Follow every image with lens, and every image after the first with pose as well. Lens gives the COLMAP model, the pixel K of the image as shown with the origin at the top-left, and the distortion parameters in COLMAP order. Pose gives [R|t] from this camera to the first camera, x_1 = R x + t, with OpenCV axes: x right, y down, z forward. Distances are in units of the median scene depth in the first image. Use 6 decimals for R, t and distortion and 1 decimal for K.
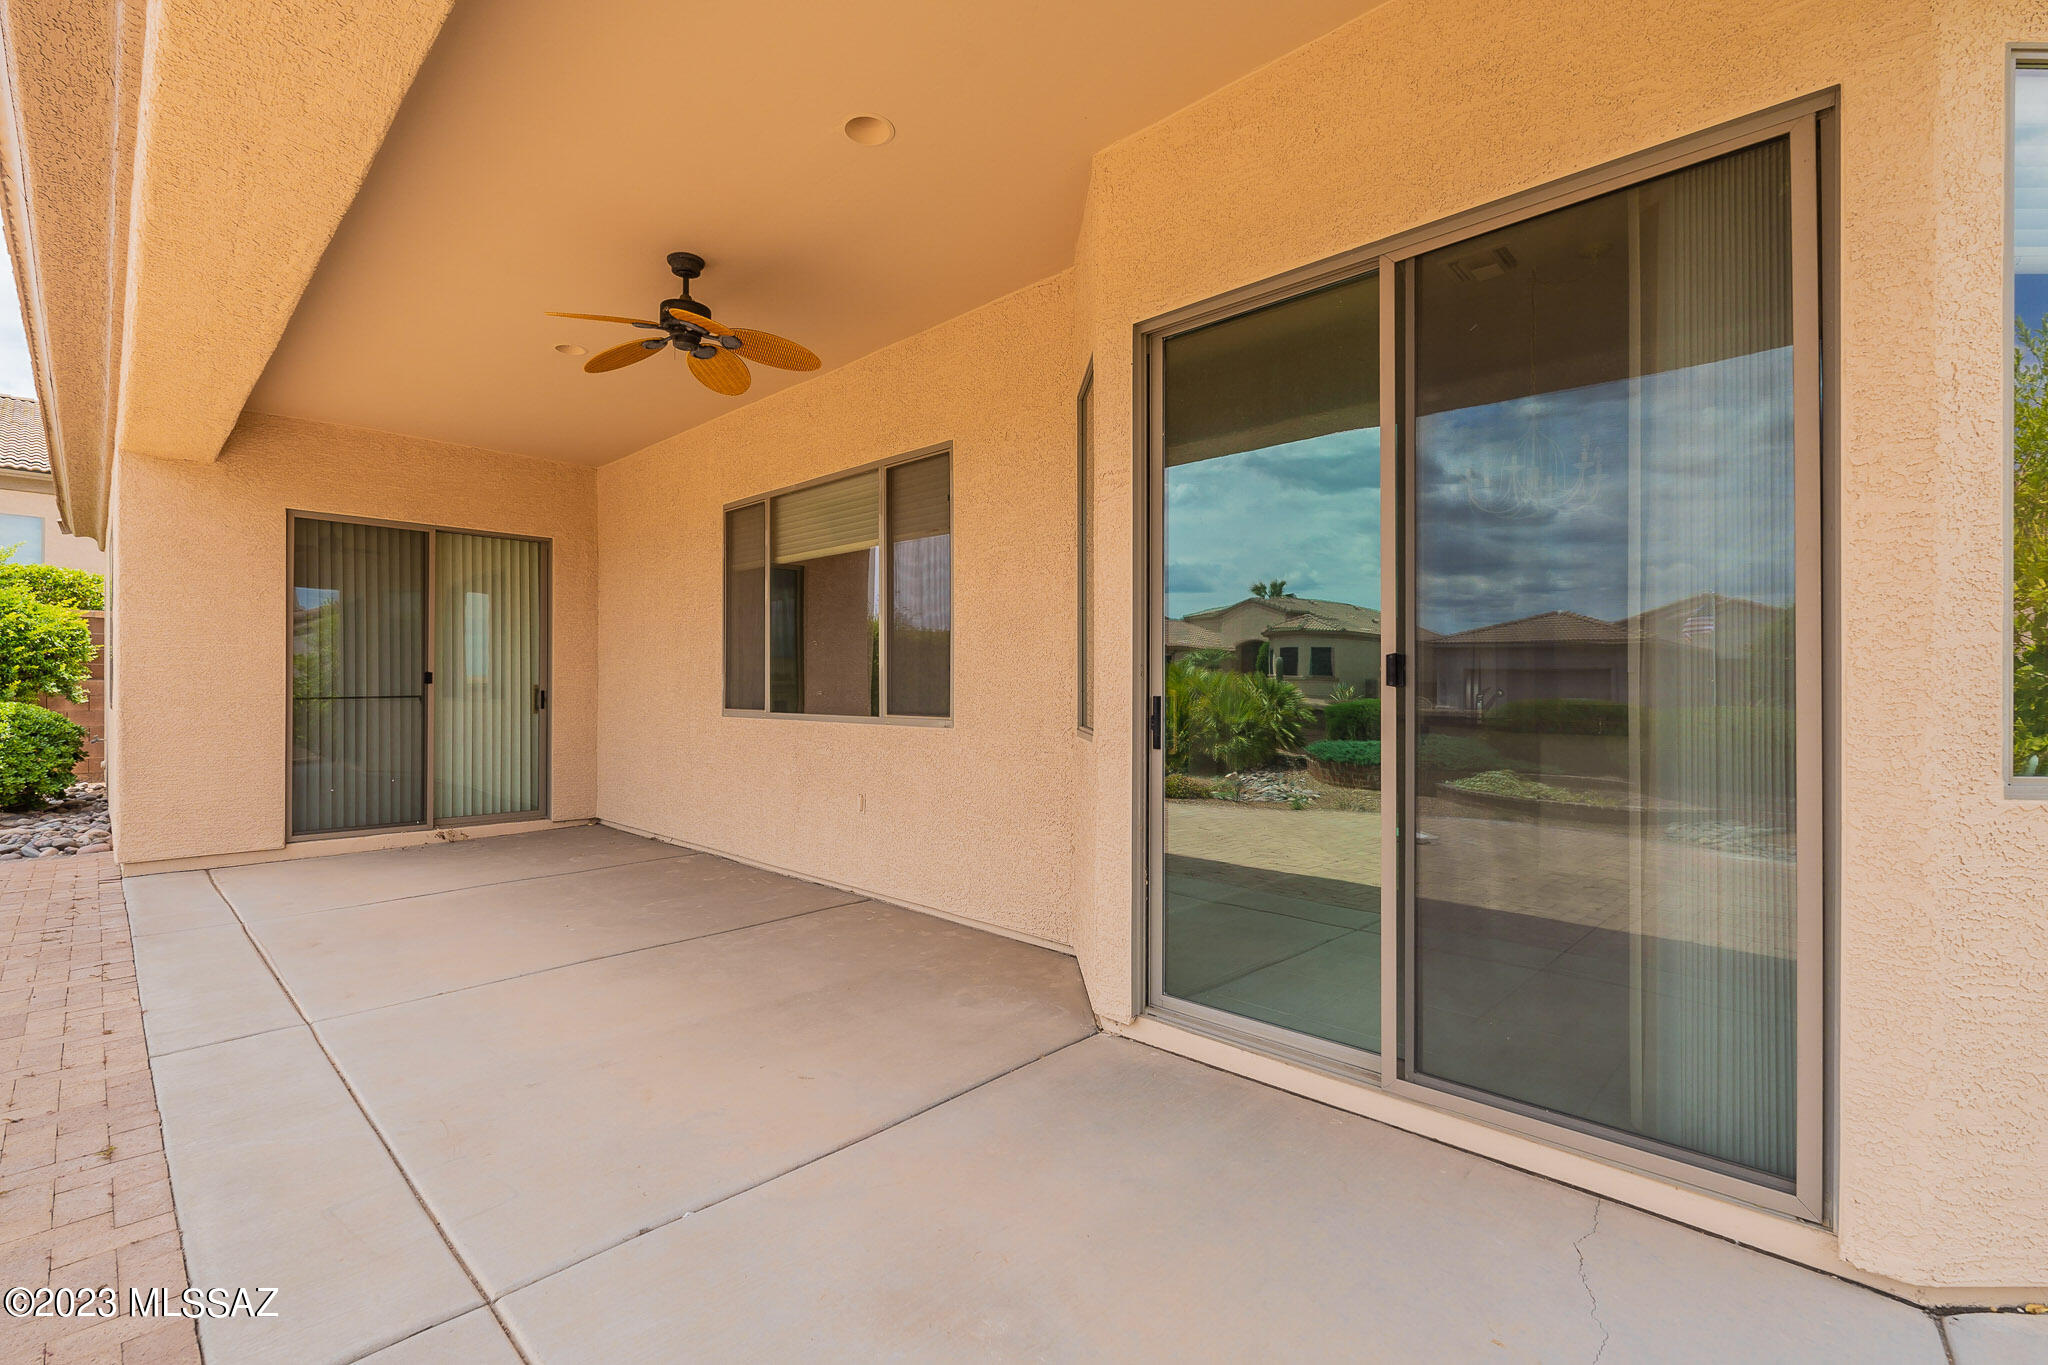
lens RADIAL K [[905.4, 0, 1003.7], [0, 905.4, 689.3], [0, 0, 1]] dist [-0.003556, -0.001293]
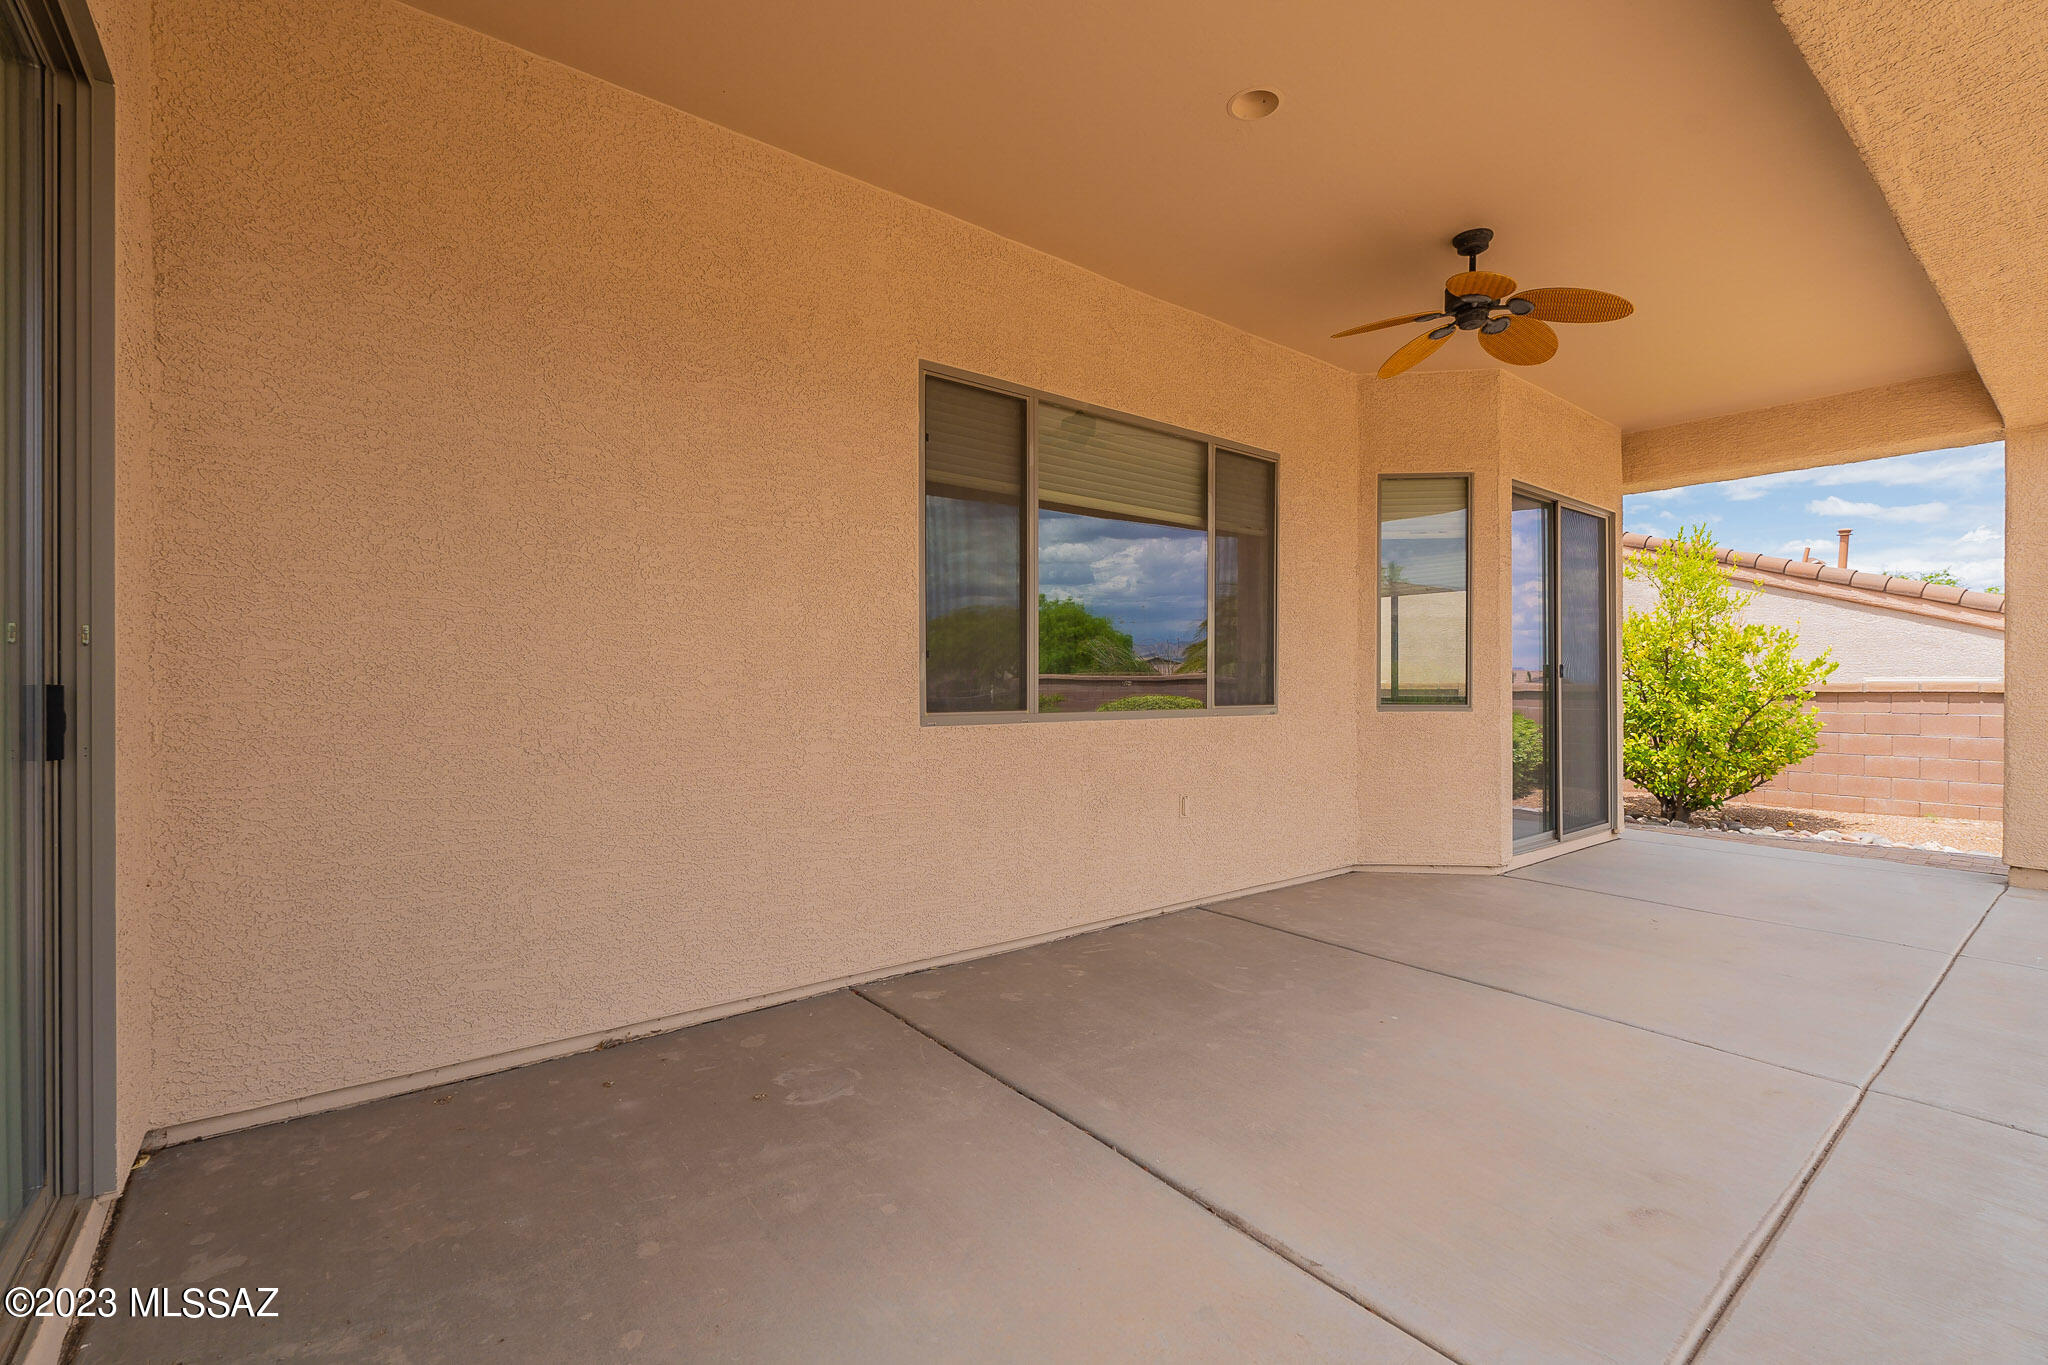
lens RADIAL K [[905.4, 0, 1034.8], [0, 905.4, 682.5], [0, 0, 1]] dist [-0.003556, -0.001293]
pose [[0.108004, -0.005880, 0.994133, -0.875015], [-0.002518, 0.999978, 0.006188, -0.001655], [-0.994147, -0.003172, 0.107987, 0.864819]]
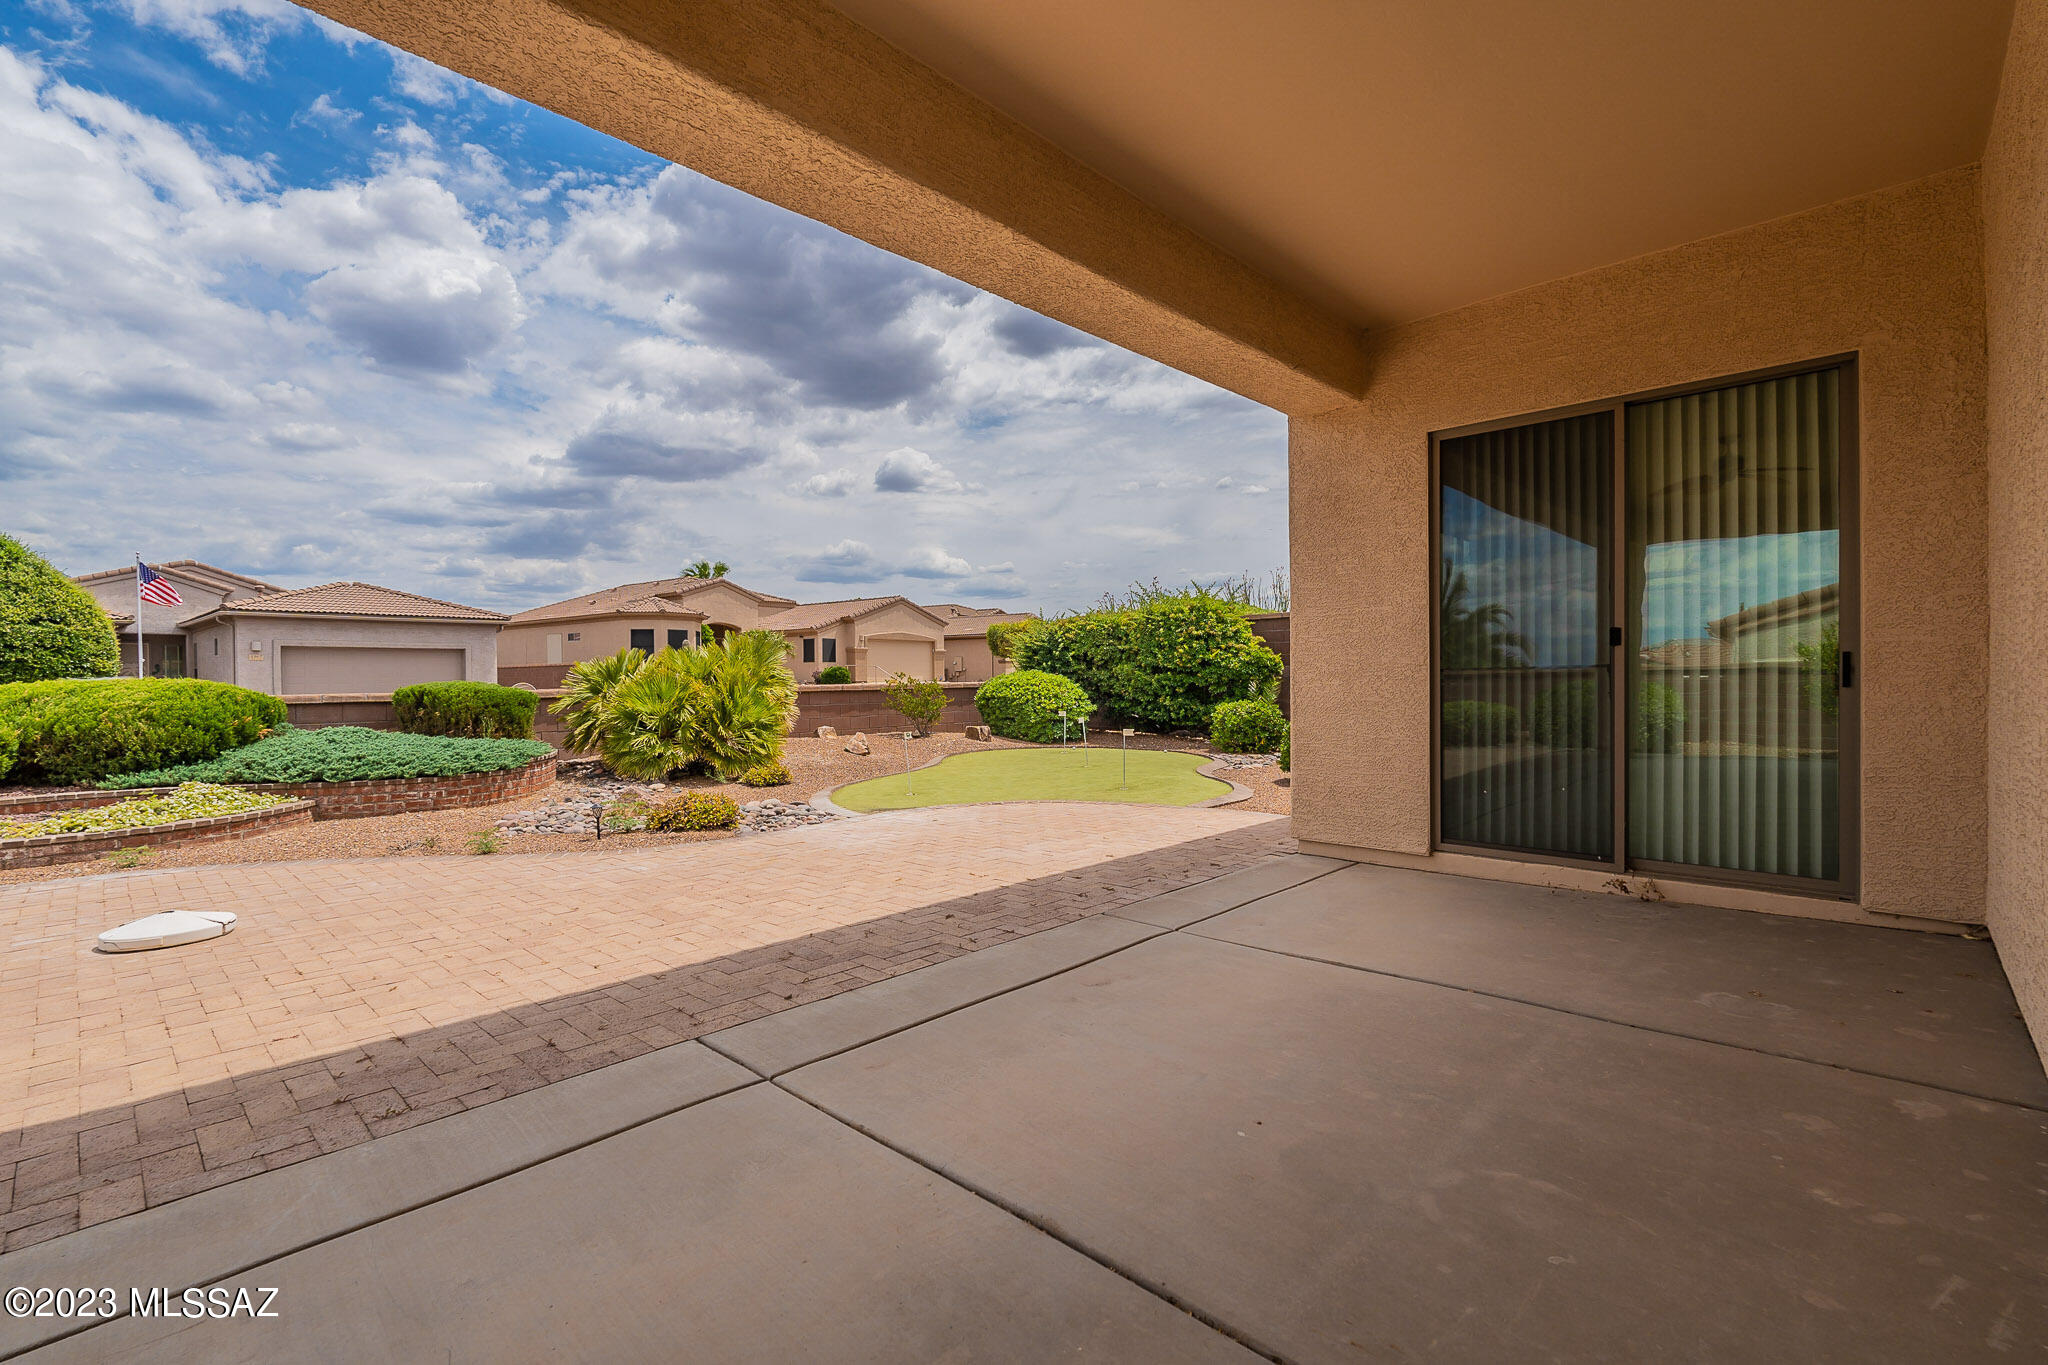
lens RADIAL K [[905.4, 0, 1017.0], [0, 905.4, 681.8], [0, 0, 1]] dist [-0.003556, -0.001293]
pose [[0.011780, 0.000500, -0.999930, 0.001933], [0.009594, 0.999954, 0.000613, 0.016915], [0.999885, -0.009601, 0.011775, 0.628794]]
